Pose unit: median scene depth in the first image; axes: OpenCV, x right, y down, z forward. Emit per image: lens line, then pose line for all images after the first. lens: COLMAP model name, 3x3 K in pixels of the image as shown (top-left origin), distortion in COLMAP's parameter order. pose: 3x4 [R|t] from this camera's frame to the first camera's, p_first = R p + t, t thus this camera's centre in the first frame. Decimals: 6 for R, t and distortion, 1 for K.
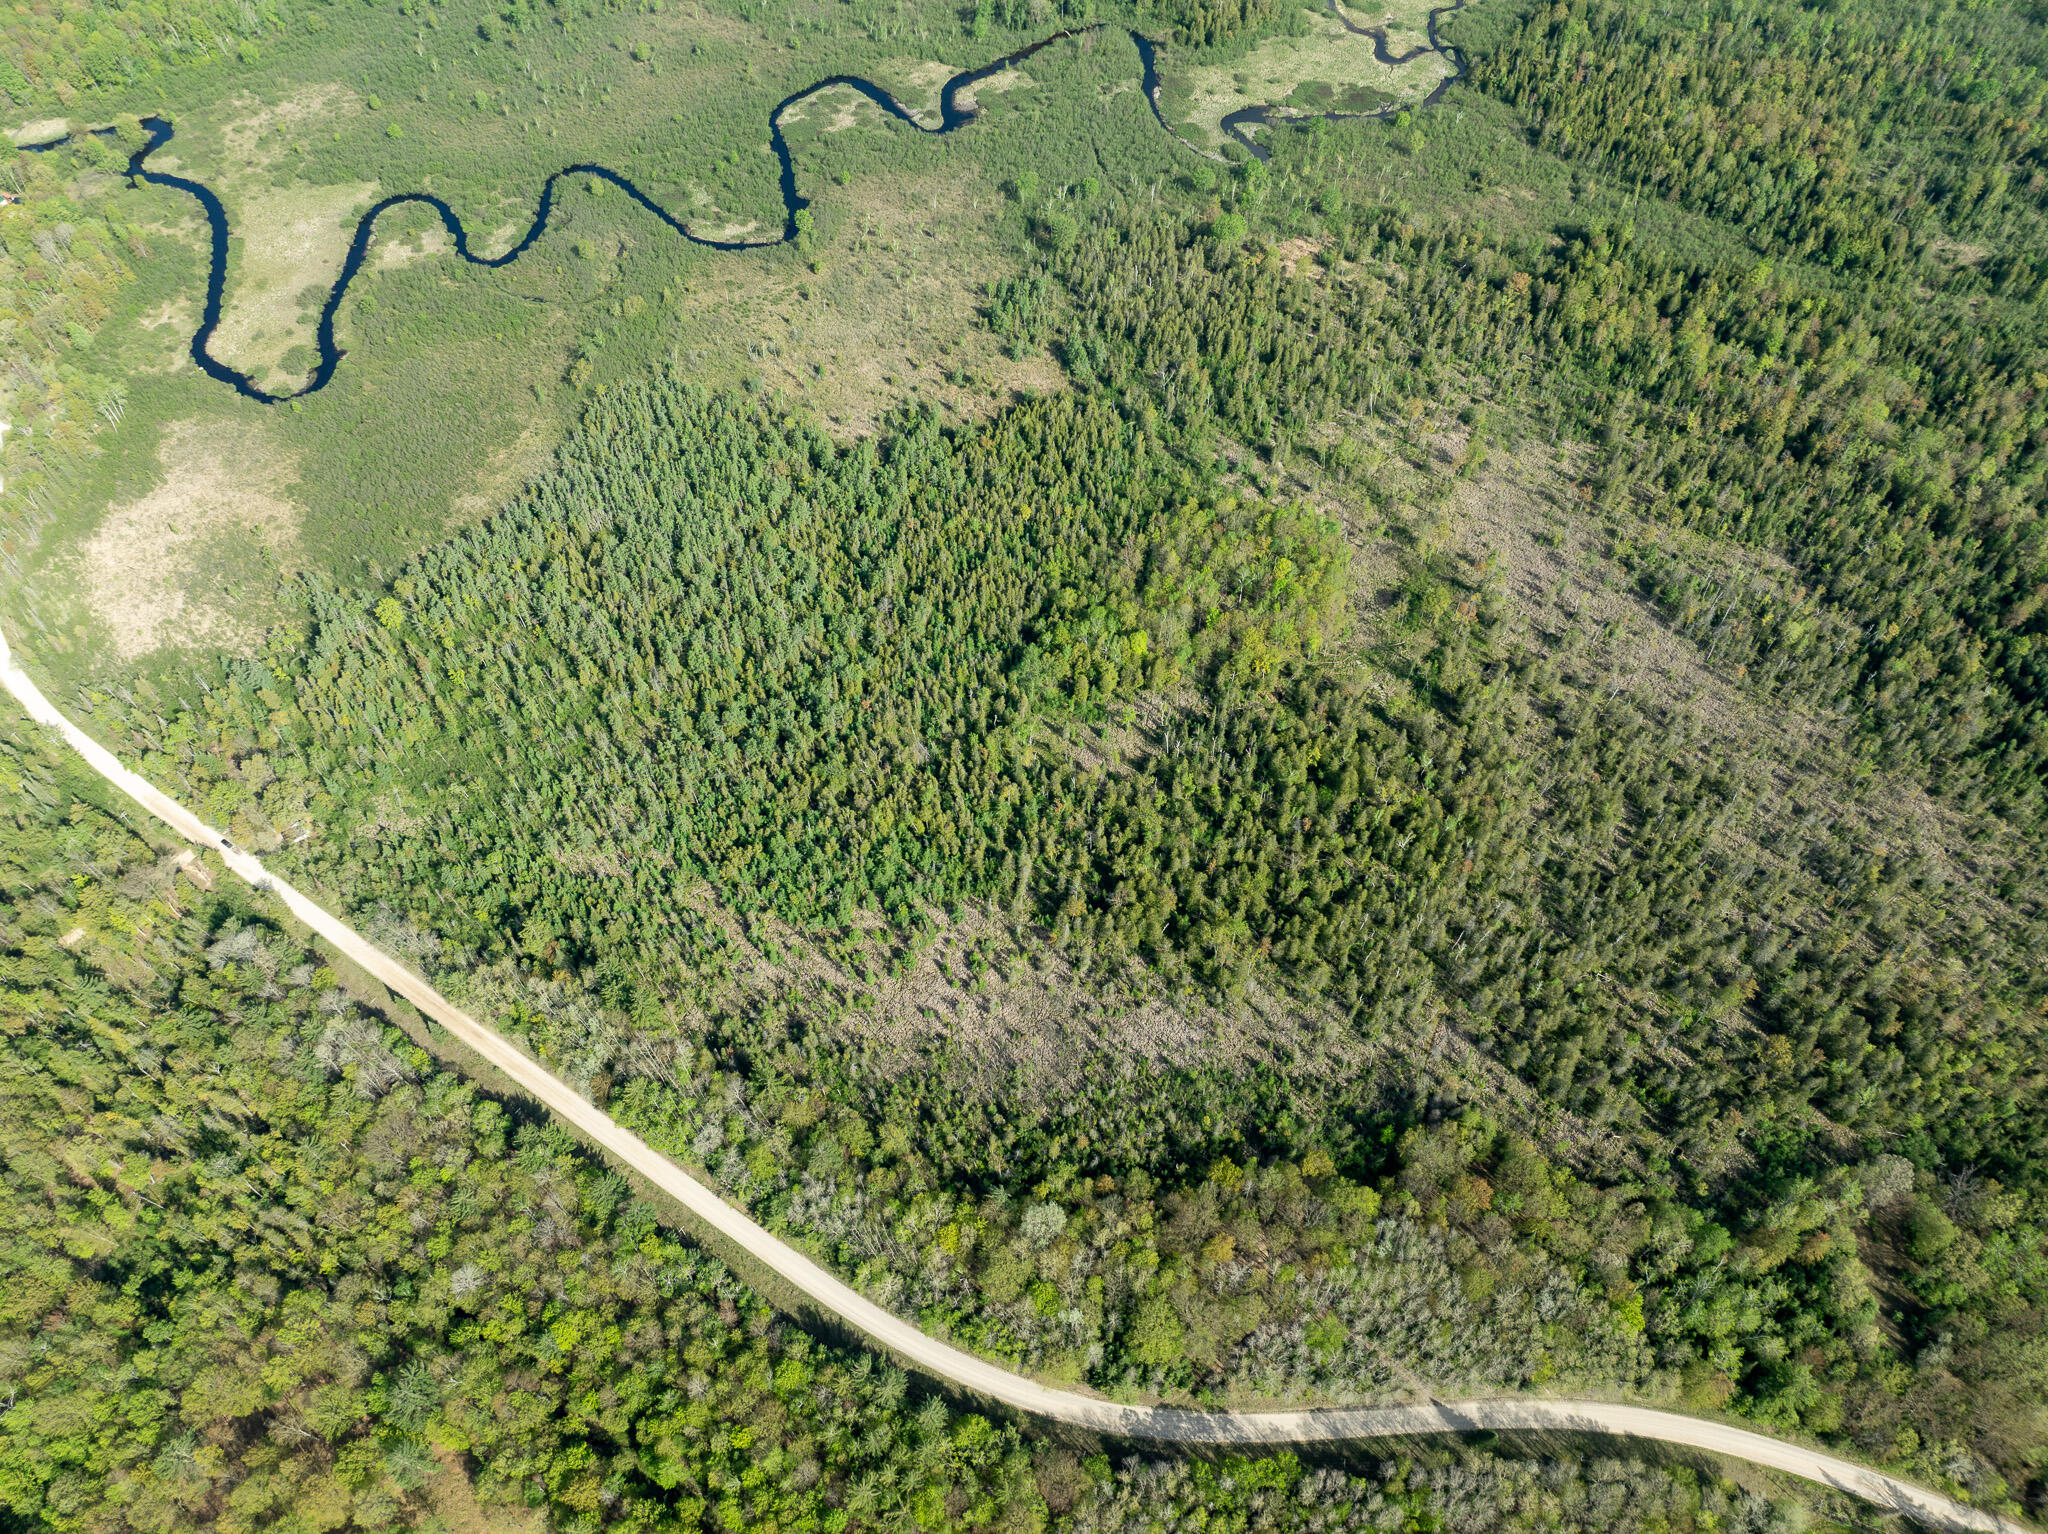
lens RADIAL K [[1445.7, 0, 1020.5], [0, 1445.7, 752.4], [0, 0, 1]] dist [-0.048924, 0.016443]
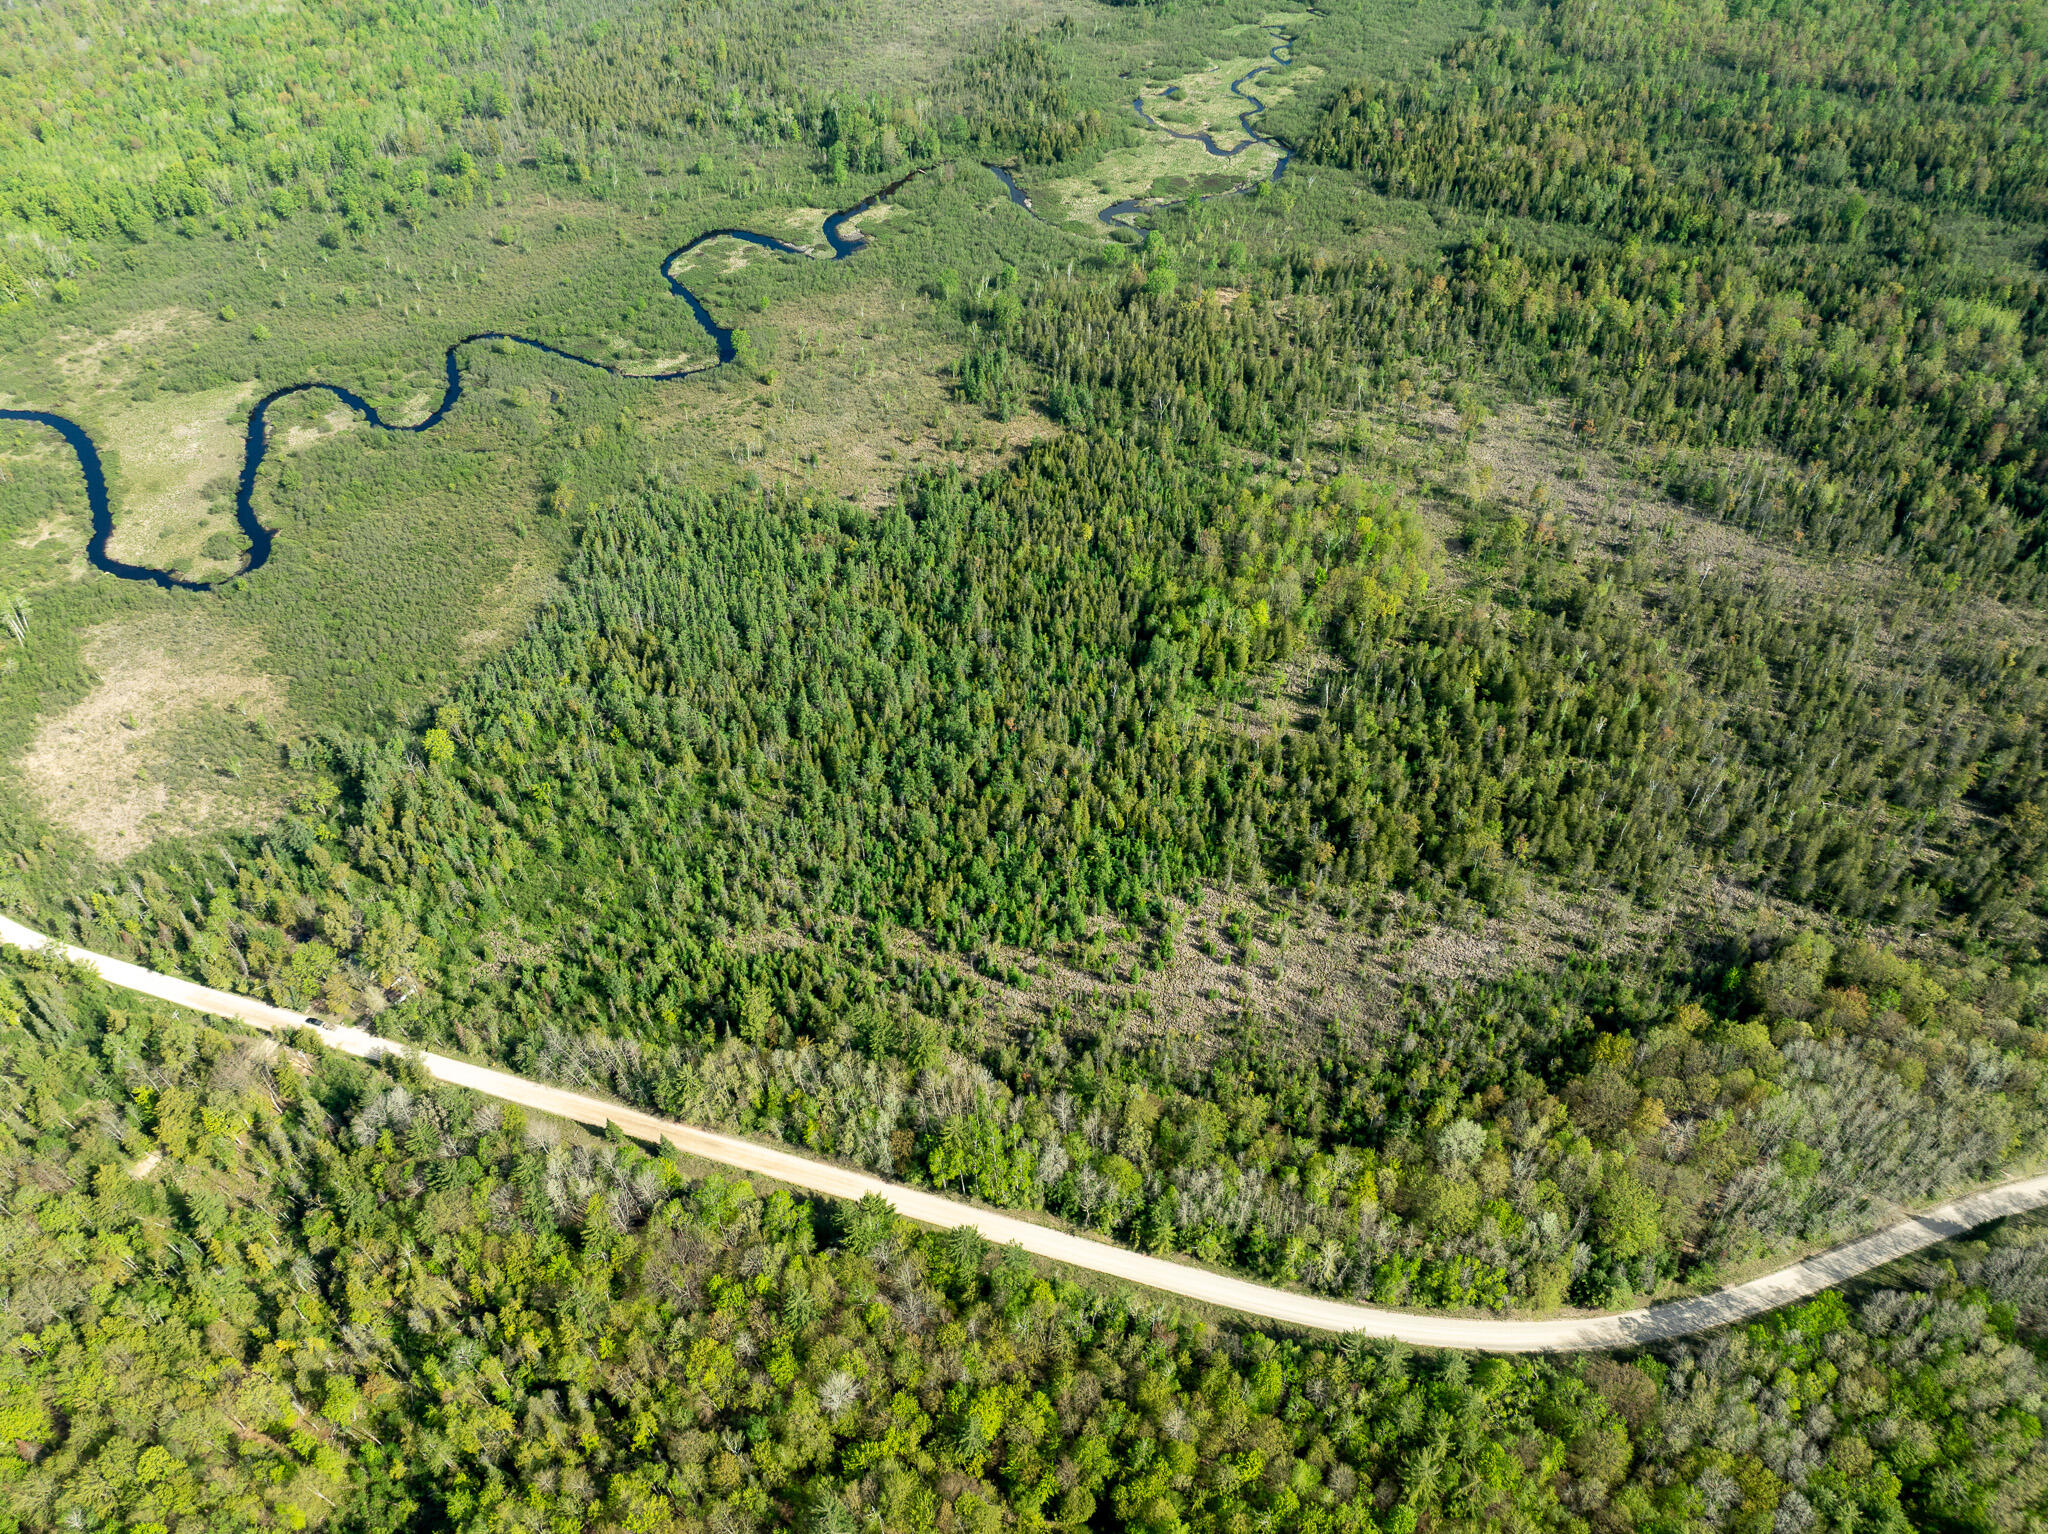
lens RADIAL K [[1445.7, 0, 1021.4], [0, 1445.7, 765.0], [0, 0, 1]] dist [-0.048924, 0.016443]
pose [[0.960000, -0.199165, 0.196807, -0.249346], [0.232189, 0.959082, -0.162017, 0.124099], [-0.156486, 0.201233, 0.966963, 0.097312]]
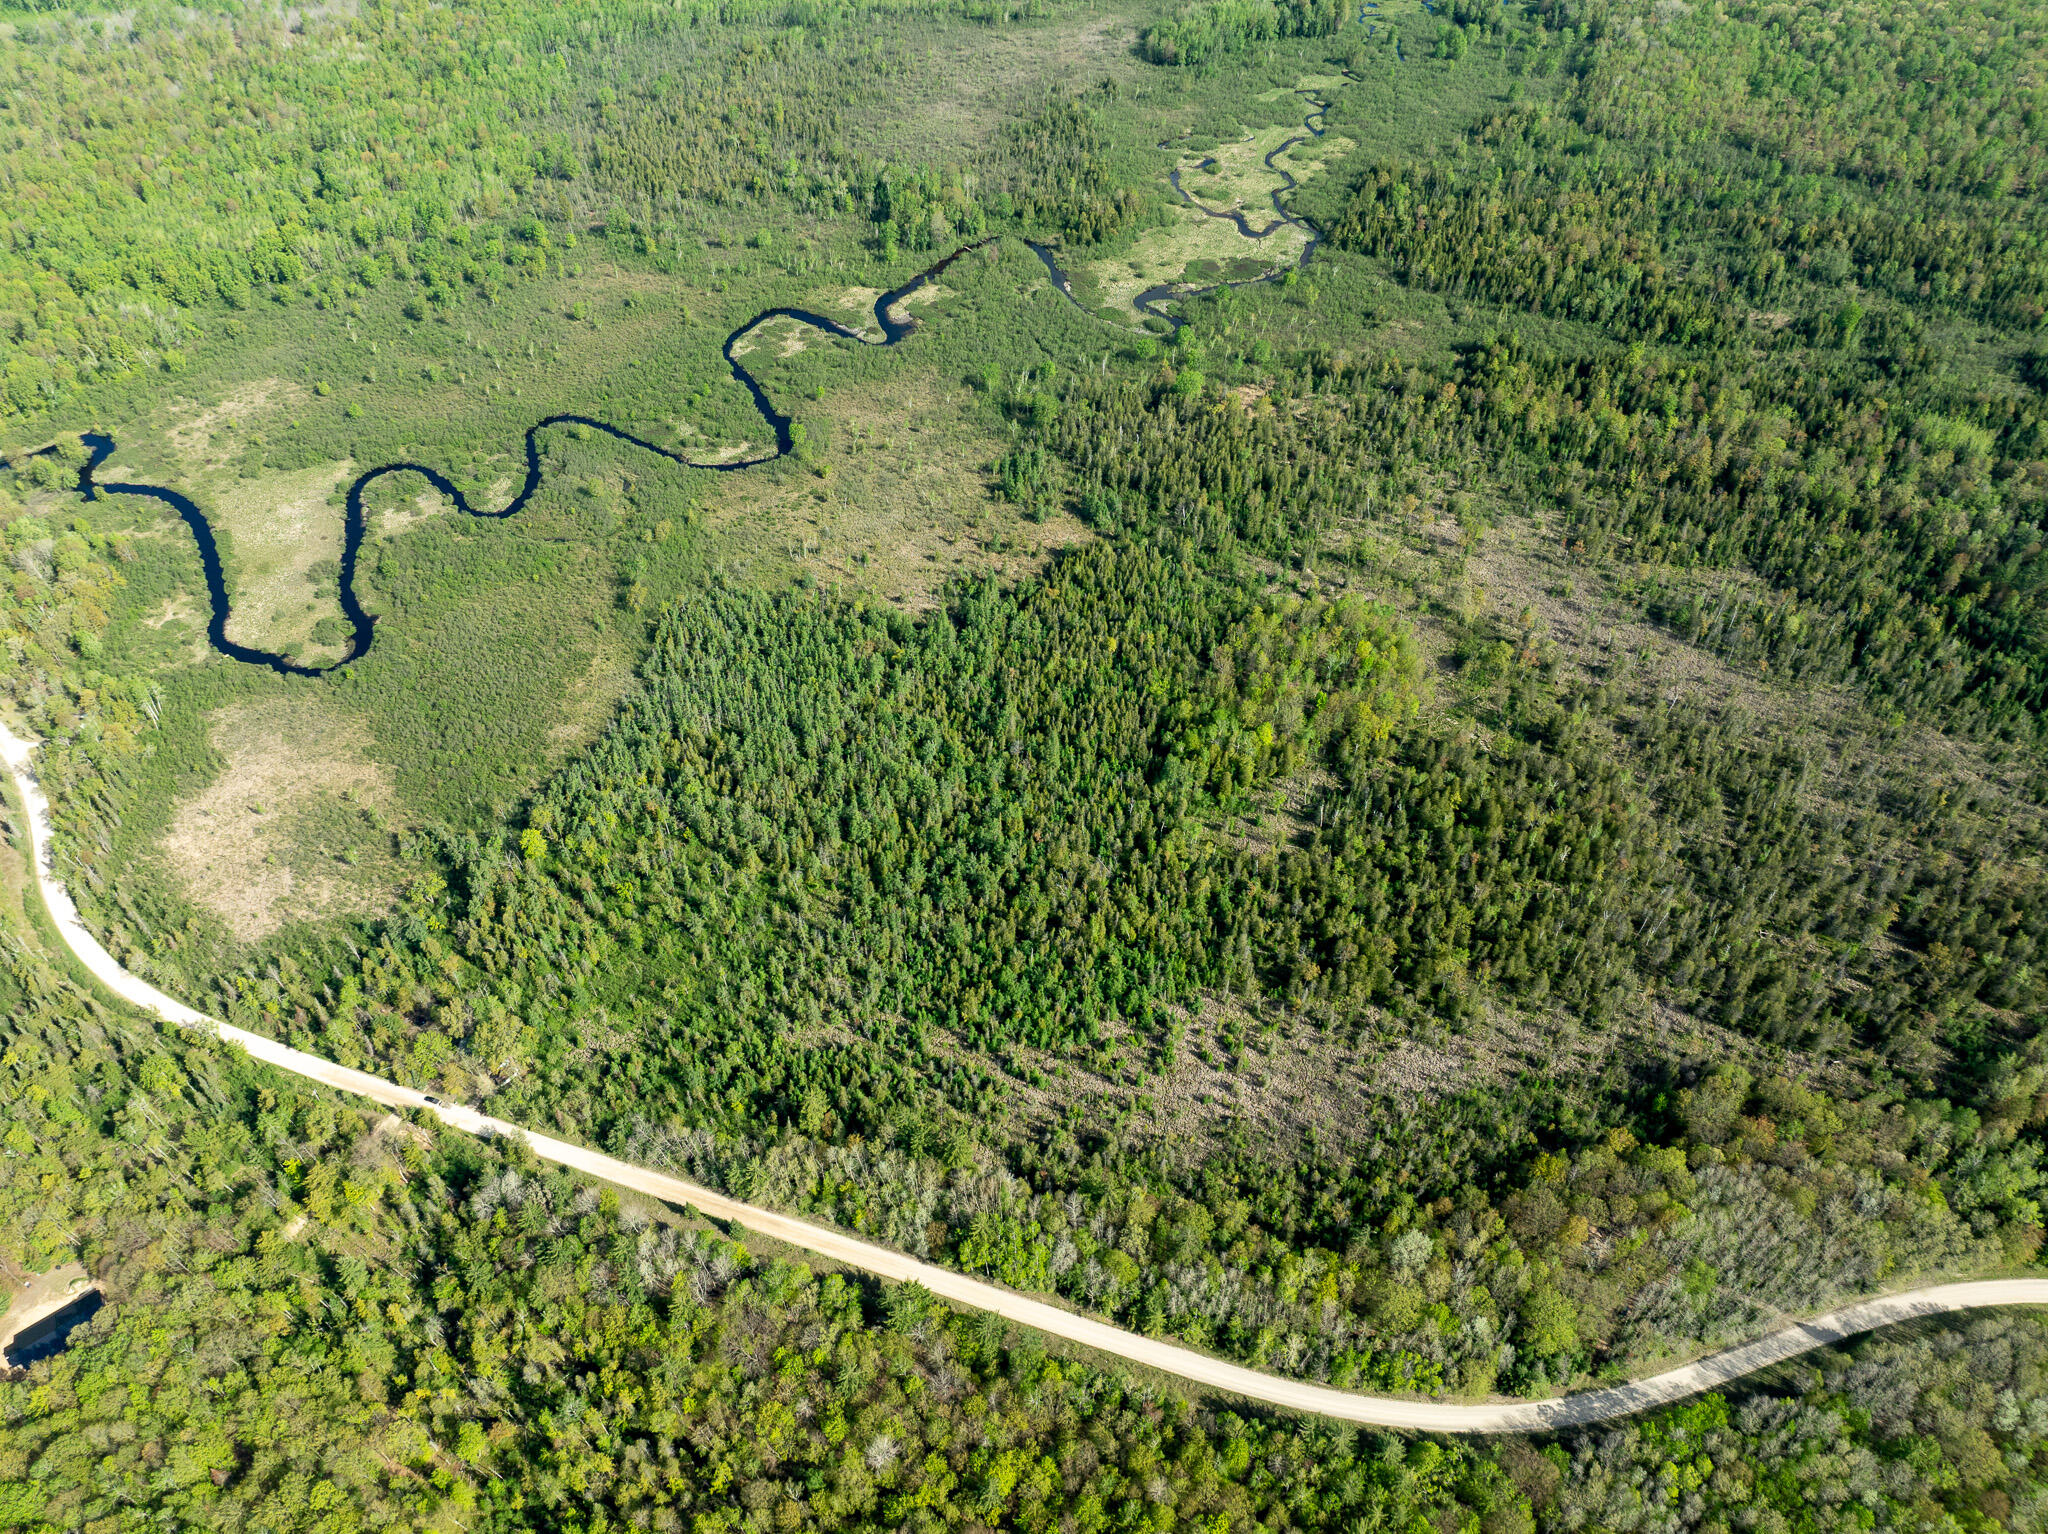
lens RADIAL K [[1445.7, 0, 1021.2], [0, 1445.7, 763.8], [0, 0, 1]] dist [-0.048924, 0.016443]
pose [[0.968280, -0.180033, 0.173269, -0.251201], [0.204083, 0.969919, -0.132695, 0.044415], [-0.144167, 0.163847, 0.975895, -0.017812]]
